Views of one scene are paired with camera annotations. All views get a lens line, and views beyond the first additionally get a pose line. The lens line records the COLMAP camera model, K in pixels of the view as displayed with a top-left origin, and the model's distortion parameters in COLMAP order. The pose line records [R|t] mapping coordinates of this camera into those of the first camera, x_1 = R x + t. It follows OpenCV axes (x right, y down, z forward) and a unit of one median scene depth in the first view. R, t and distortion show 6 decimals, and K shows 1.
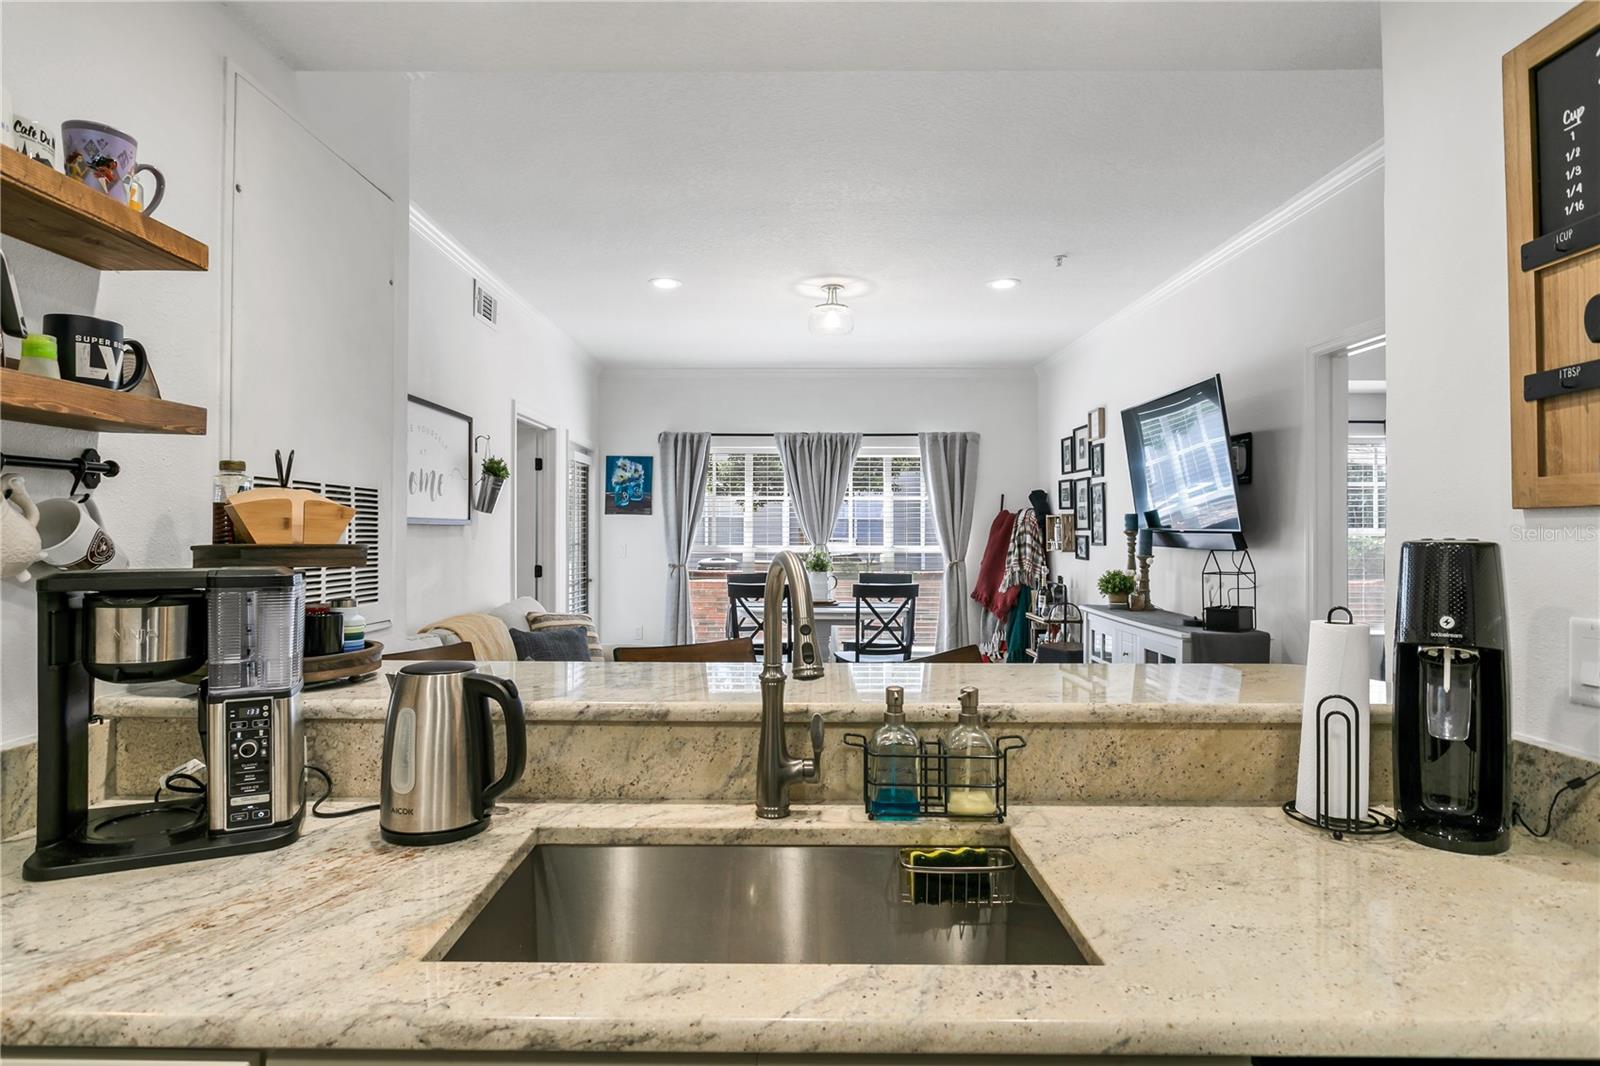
lens RADIAL K [[842.9, 0, 788.7], [0, 842.9, 526.5], [0, 0, 1]] dist [-0.016523, 0.012238]
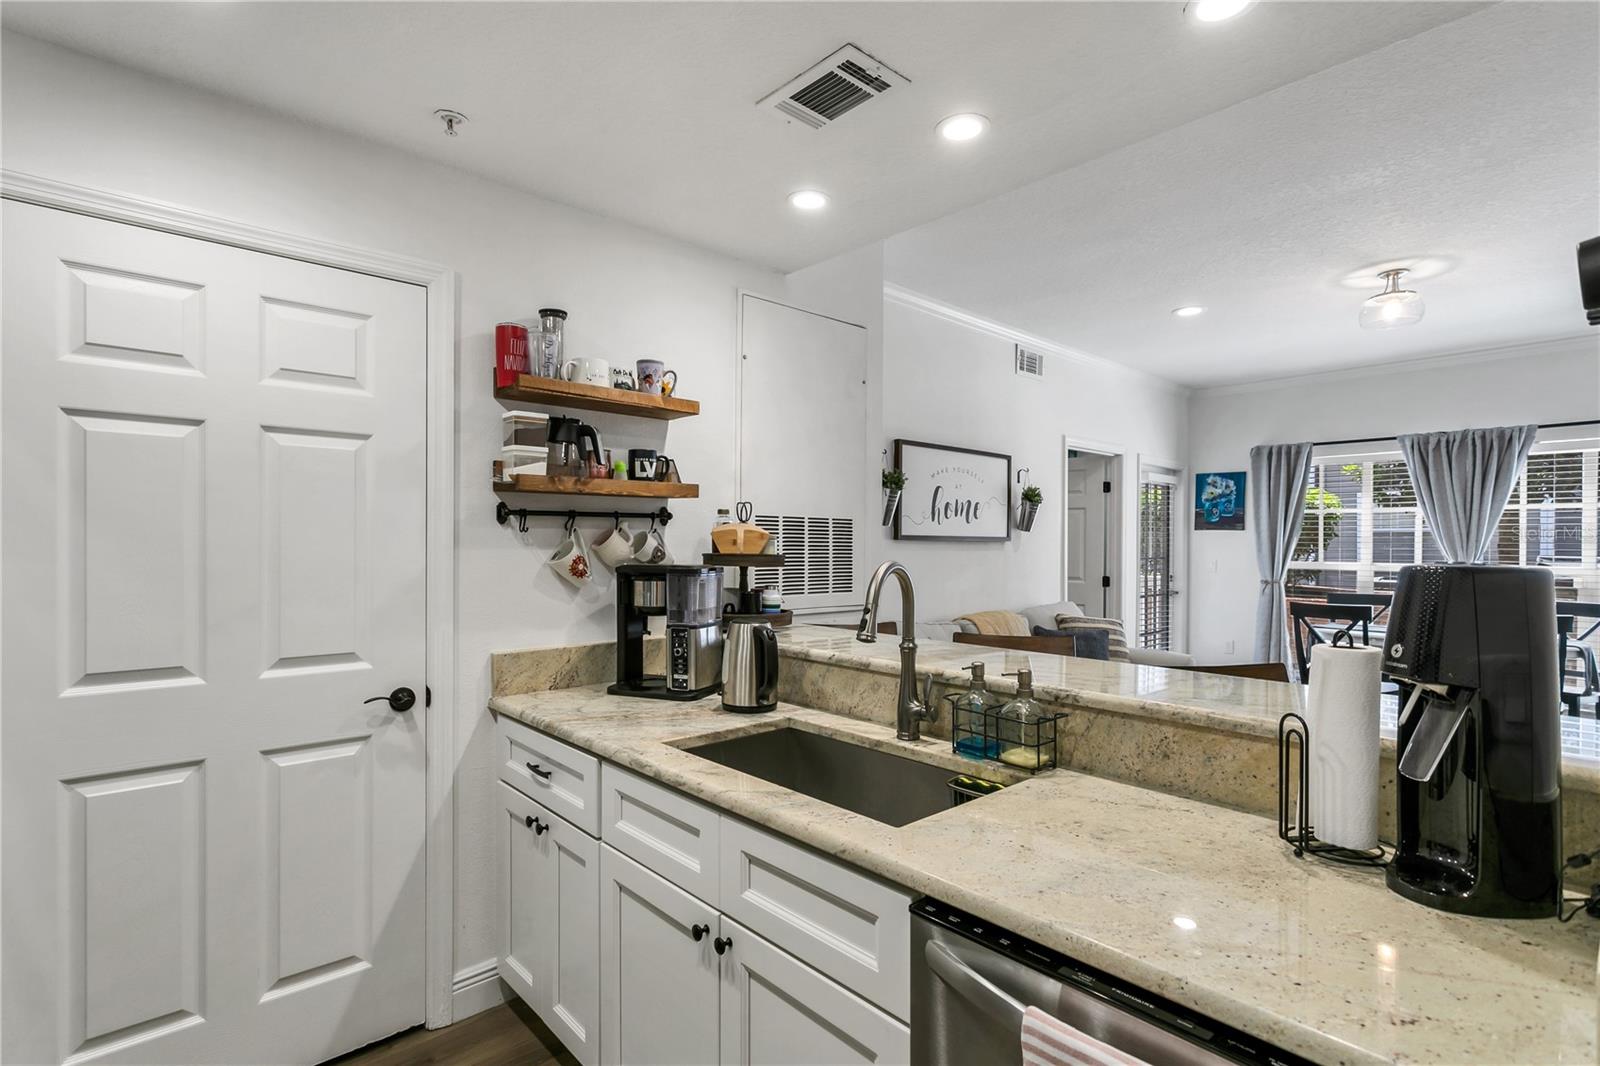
lens RADIAL K [[772.3, 0, 789.8], [0, 772.3, 549.3], [0, 0, 1]] dist [0.001023, 0.001877]
pose [[0.673675, 0.007527, -0.738990, 0.175072], [0.000544, 0.999943, 0.010680, -0.001570], [0.739028, -0.007597, 0.673632, -0.015162]]
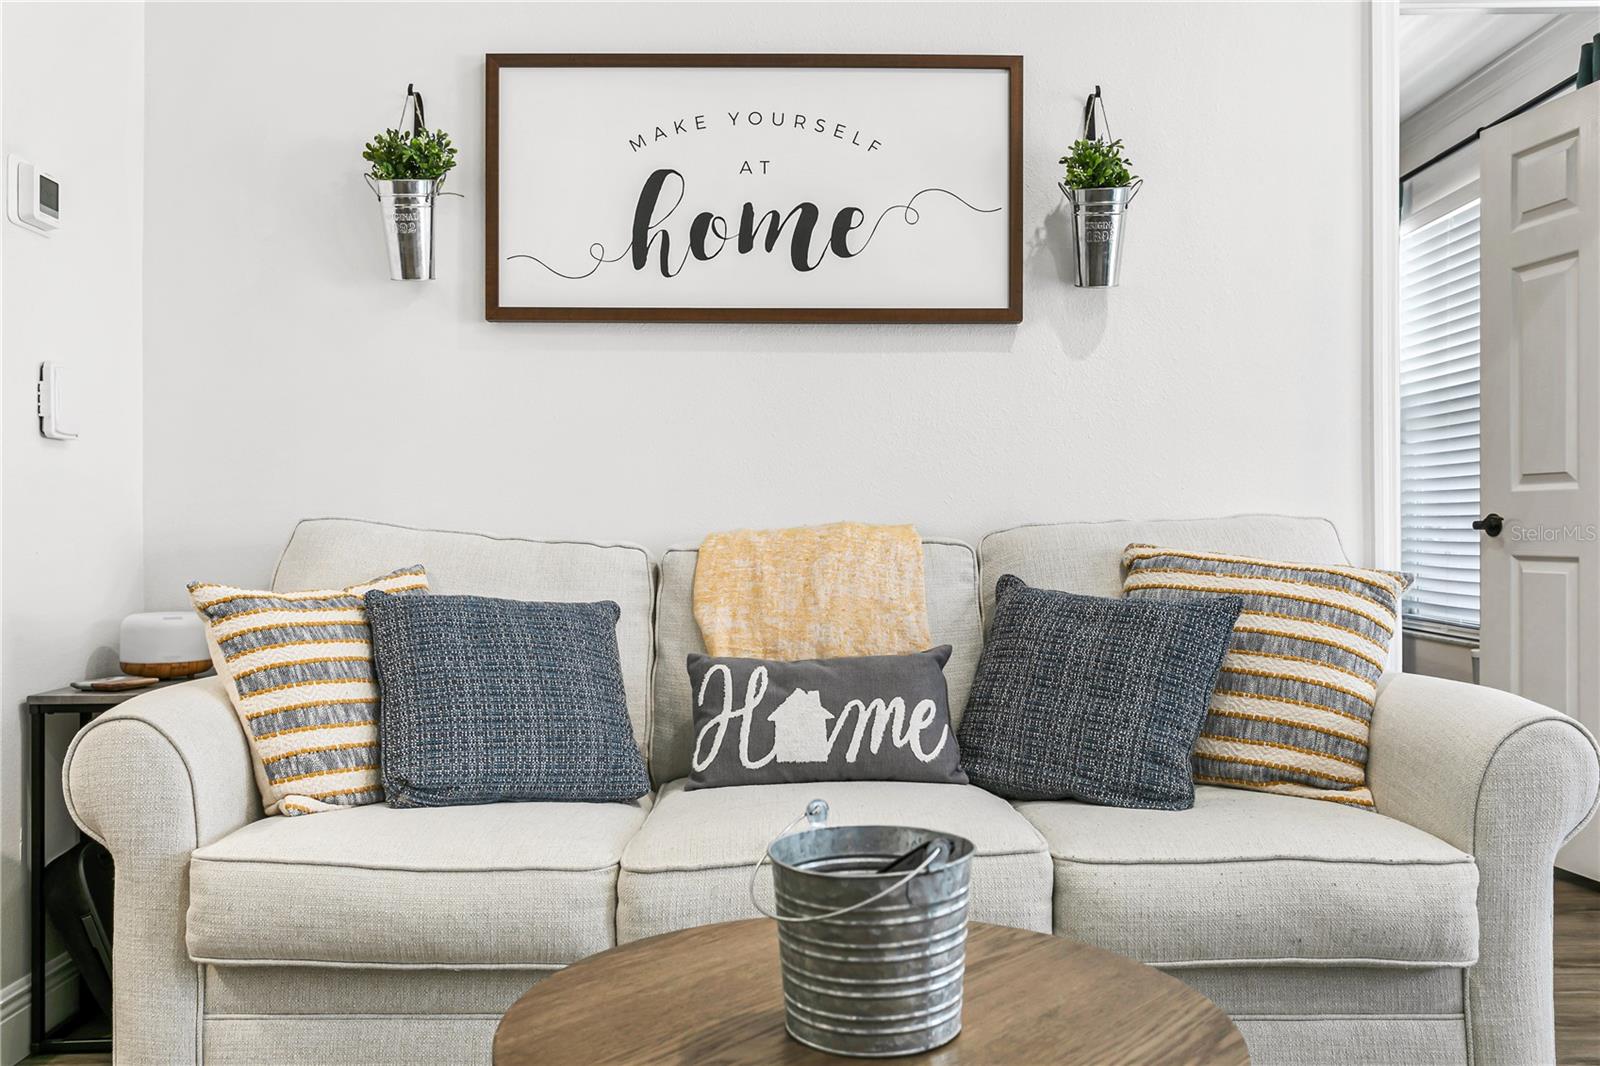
lens RADIAL K [[1322.8, 0, 800.0], [0, 1322.8, 533.0], [0, 0, 1]] dist [-0.006450, -0.000046]
pose [[0.008819, -0.001762, -0.999960, 0.178529], [0.006710, 0.999976, -0.001703, 0.069192], [0.999939, -0.006695, 0.008831, 0.608710]]
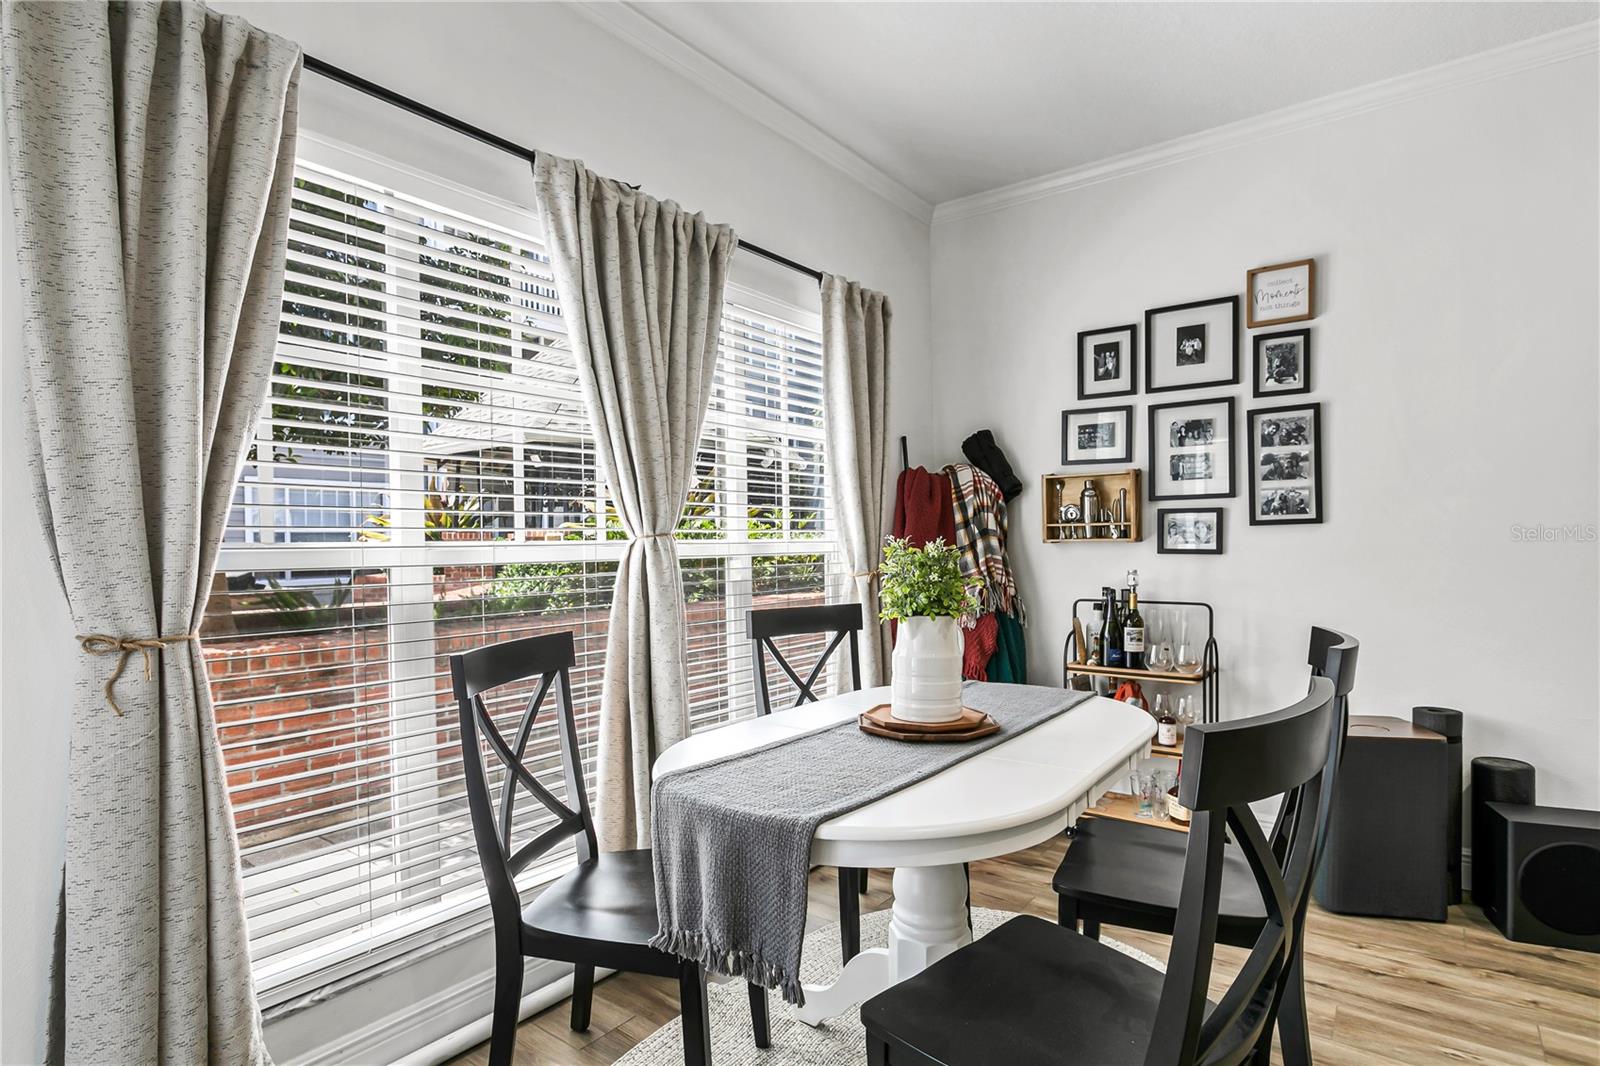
lens RADIAL K [[834.6, 0, 789.9], [0, 834.6, 554.5], [0, 0, 1]] dist [0.001415, 0.000026]
pose [[0.608033, -0.020731, 0.793641, -0.223296], [0.009236, 0.999776, 0.019039, 0.026868], [-0.793858, -0.004247, 0.608088, 0.864267]]
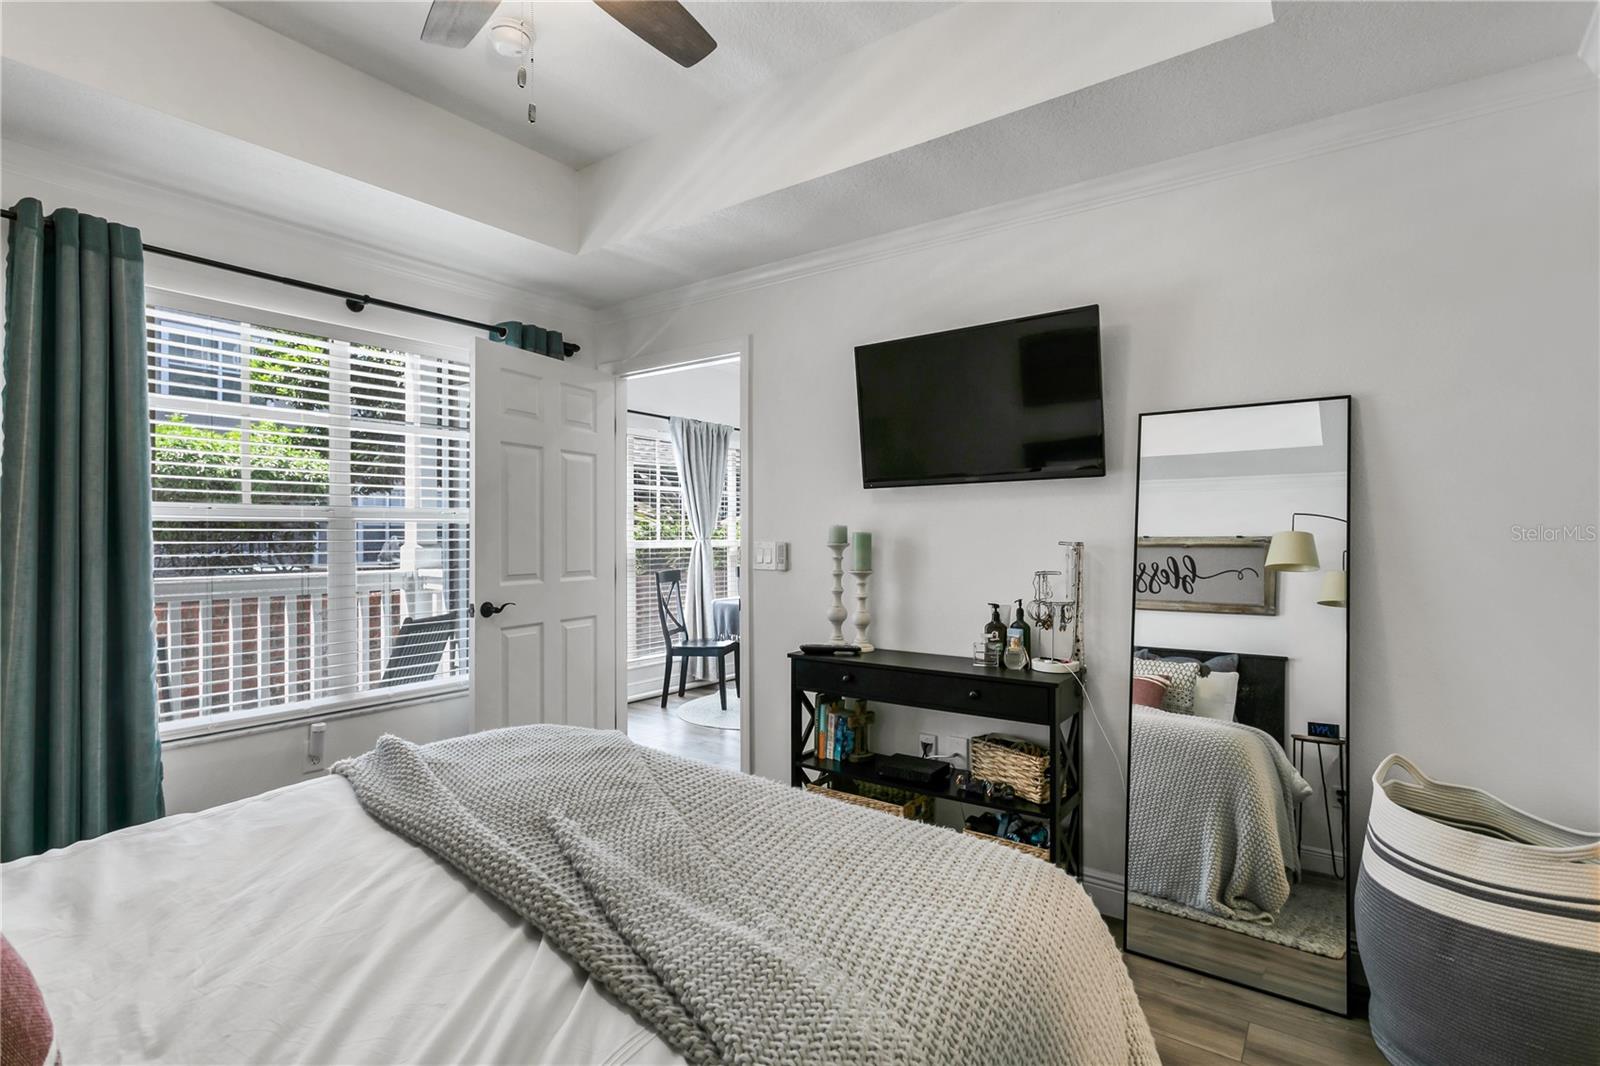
lens RADIAL K [[762.1, 0, 788.9], [0, 762.1, 525.7], [0, 0, 1]] dist [0.001955, 0.002259]
pose [[0.593047, 0.003658, 0.805160, -0.693294], [-0.002951, 0.999993, -0.002369, 0.009769], [-0.805162, -0.000971, 0.593054, 0.466208]]
